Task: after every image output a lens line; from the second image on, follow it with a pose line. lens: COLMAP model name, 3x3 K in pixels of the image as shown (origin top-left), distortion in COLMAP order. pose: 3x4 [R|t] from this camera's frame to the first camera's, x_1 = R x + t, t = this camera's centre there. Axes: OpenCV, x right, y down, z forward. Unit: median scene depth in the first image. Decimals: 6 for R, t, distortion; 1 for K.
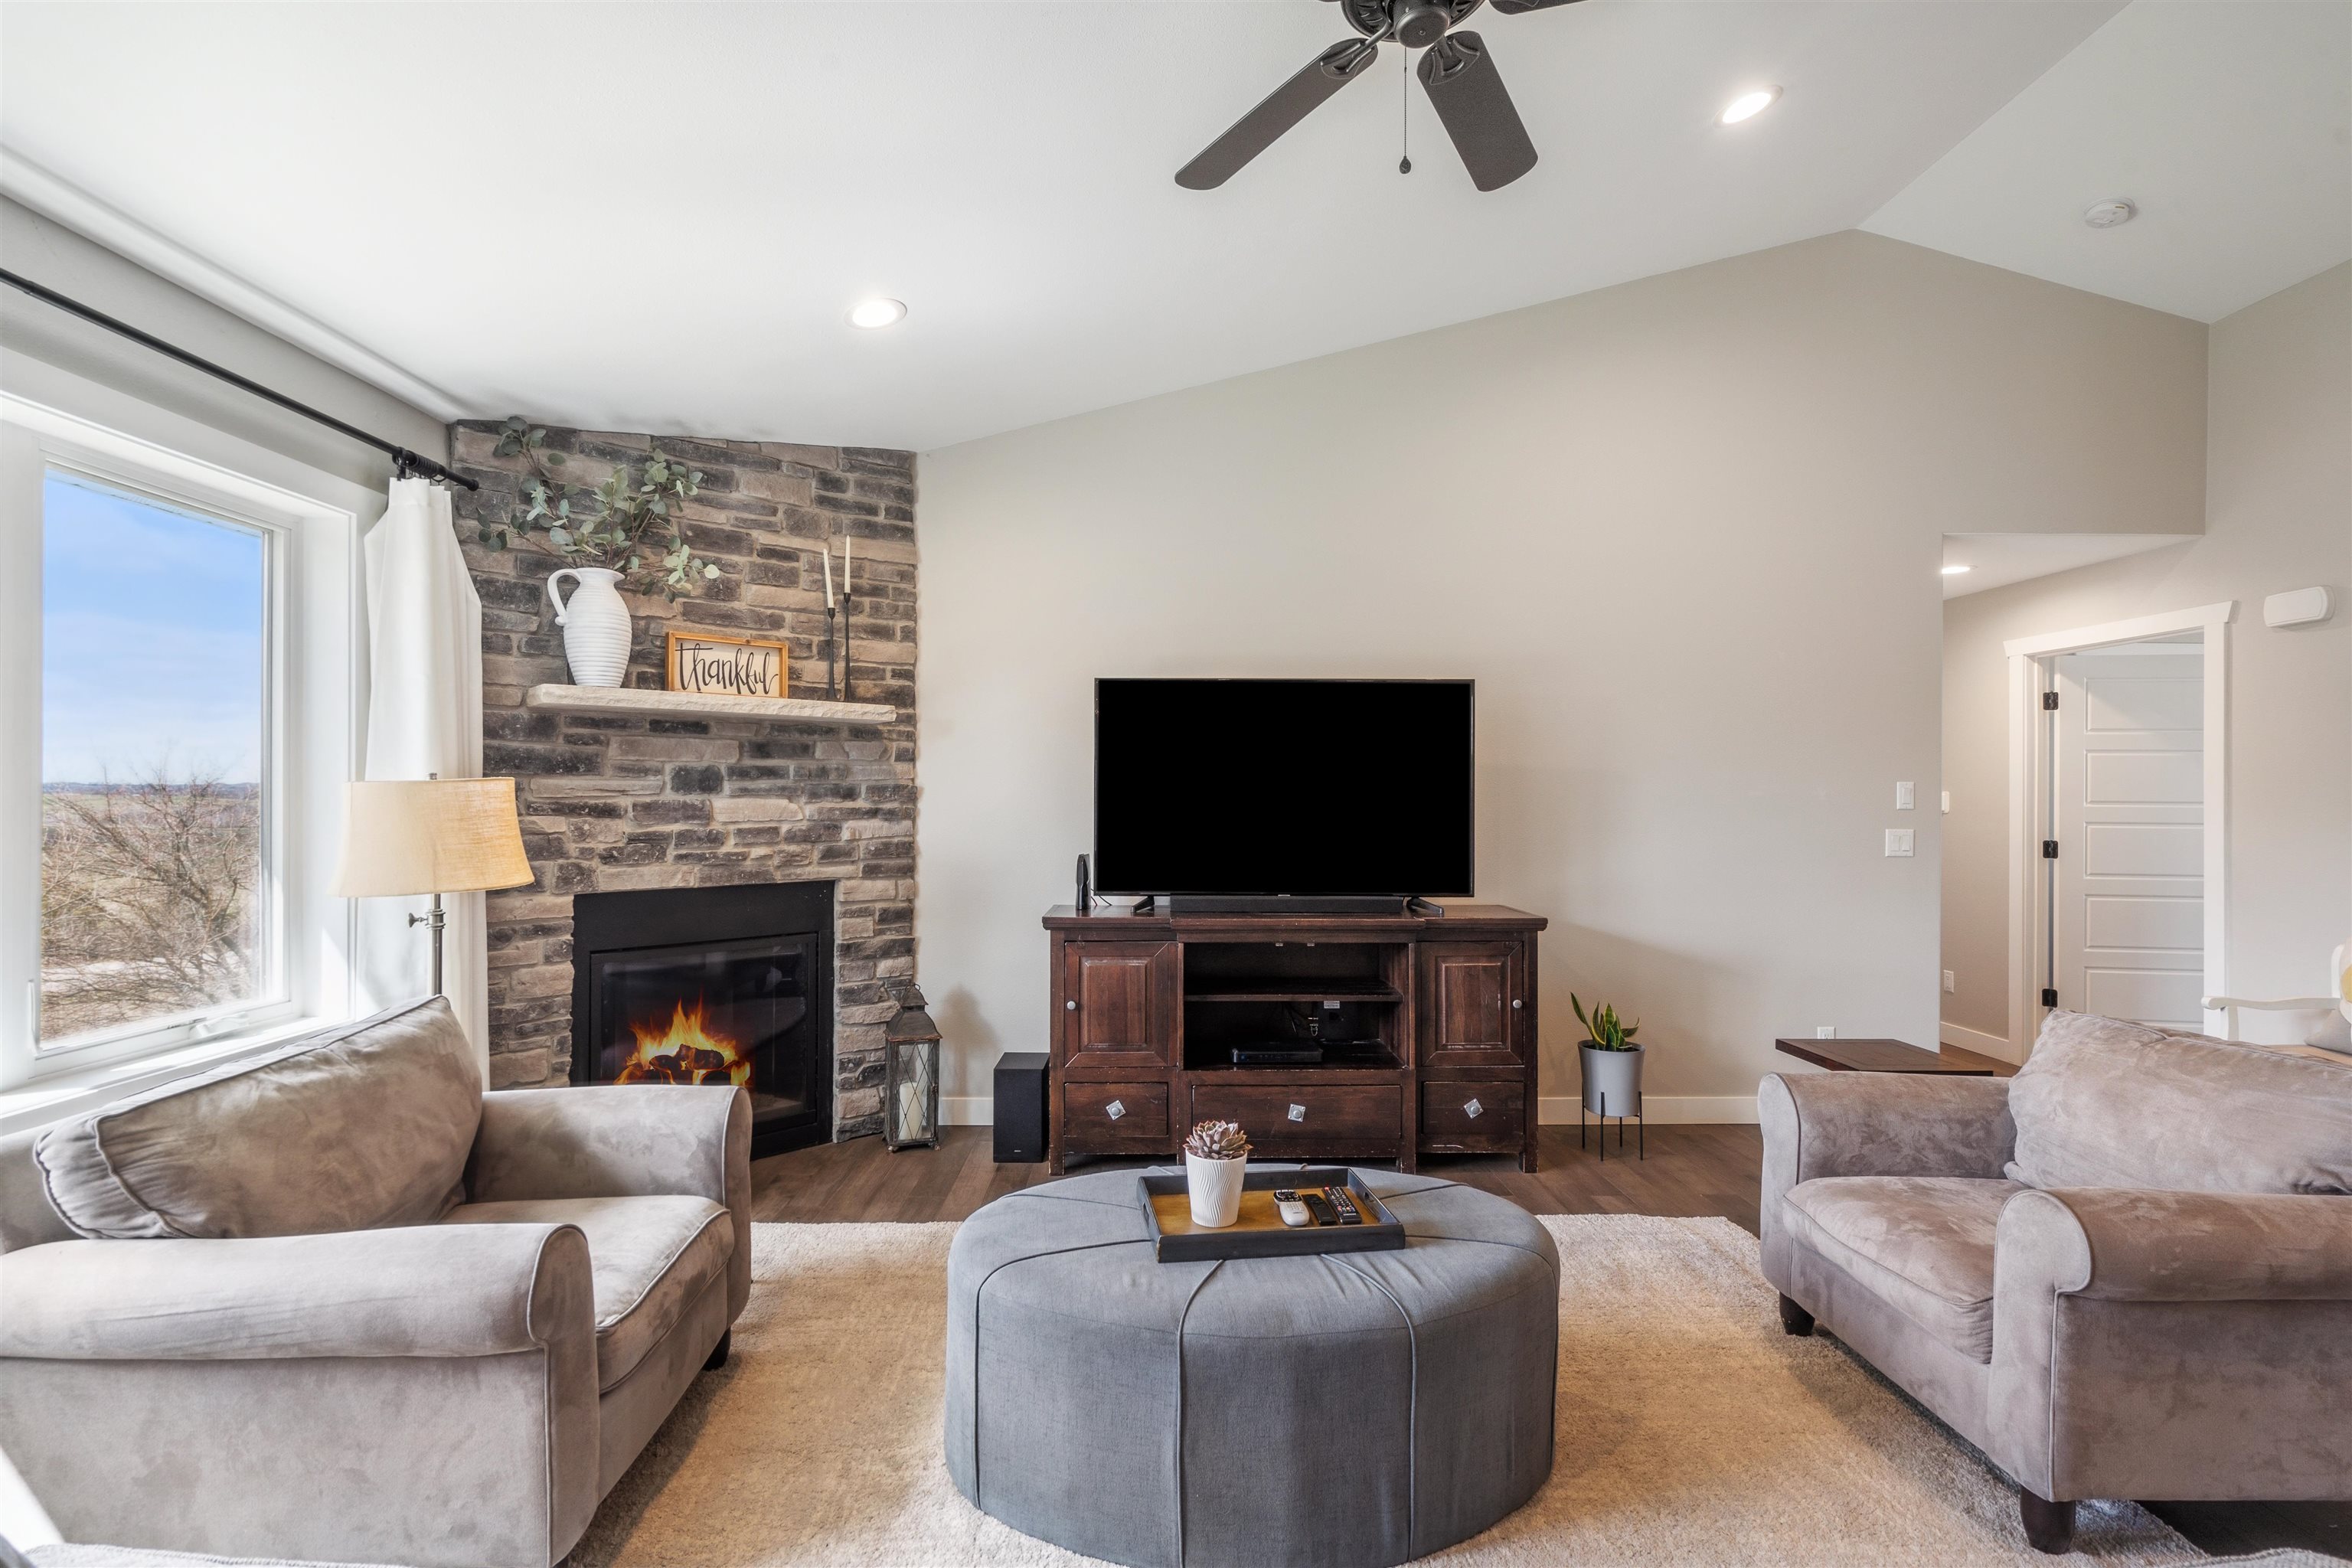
lens RADIAL K [[1076.1, 0, 1170.8], [0, 1076.1, 787.9], [0, 0, 1]] dist [-0.003066, 0.001315]
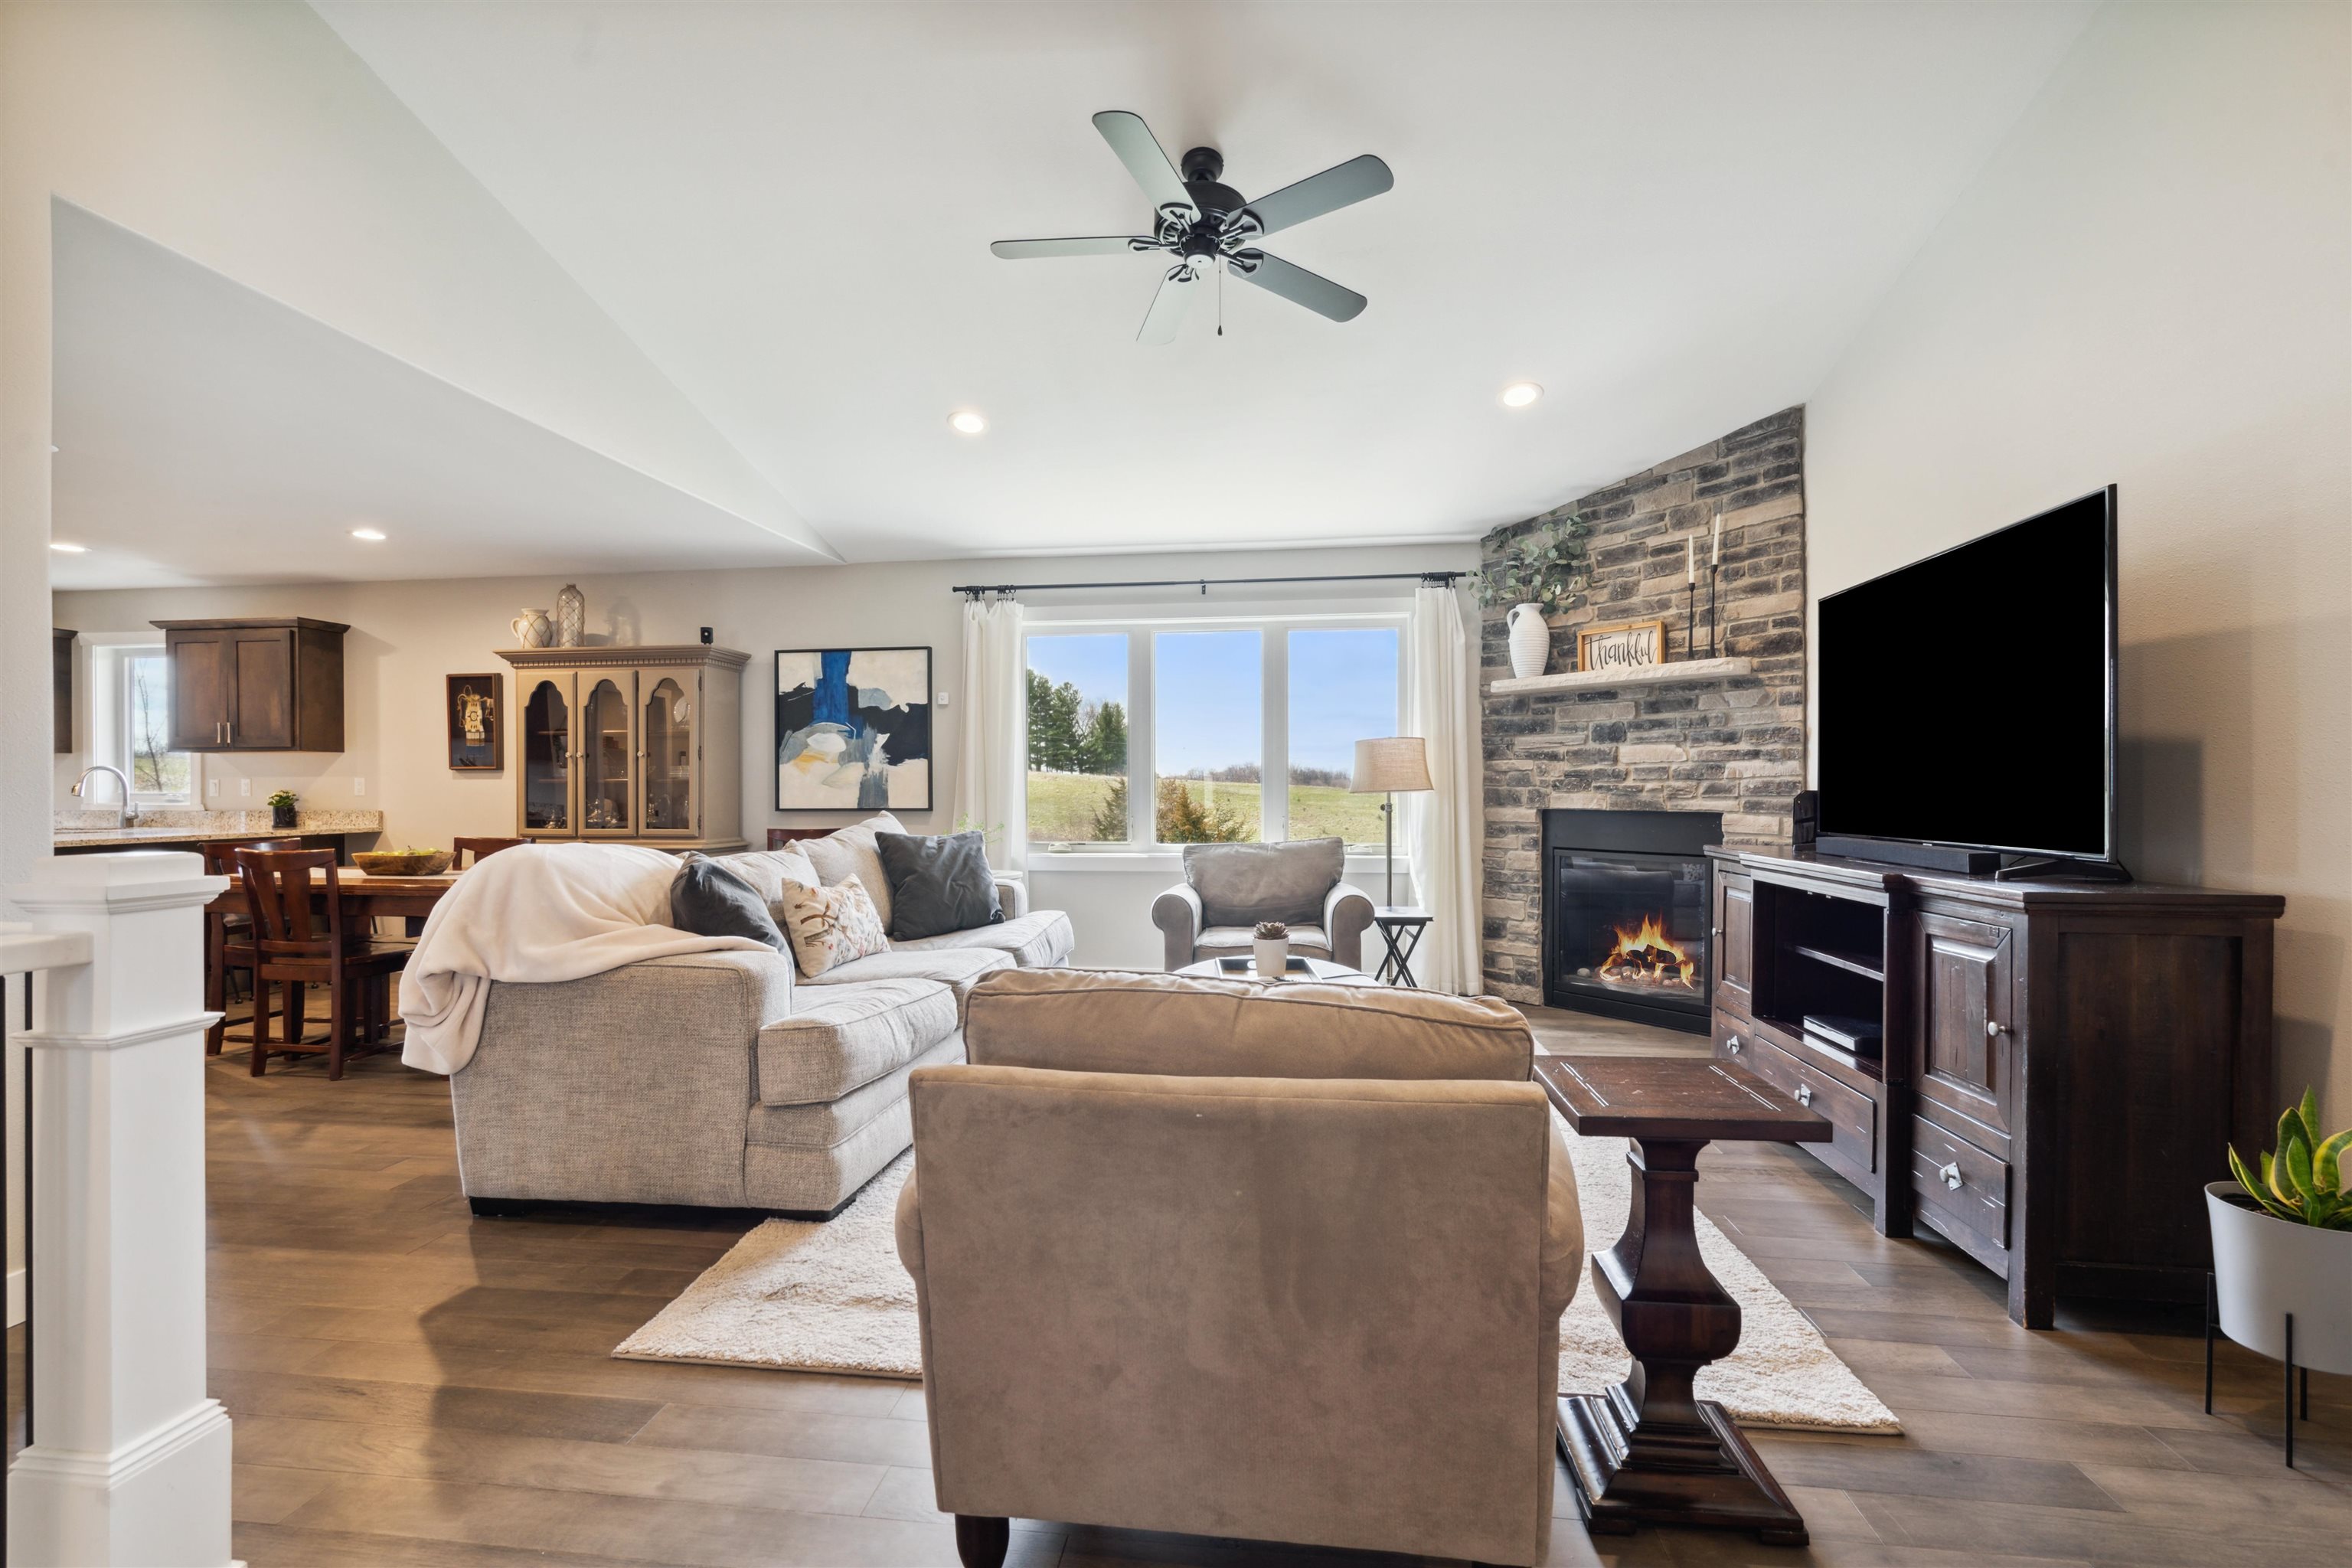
lens RADIAL K [[1076.1, 0, 1174.8], [0, 1076.1, 790.3], [0, 0, 1]] dist [-0.003066, 0.001315]
pose [[-0.143214, -0.001076, -0.989691, 0.994710], [0.008106, 0.999965, -0.002261, 0.064019], [0.989658, -0.008346, -0.143201, 0.630106]]
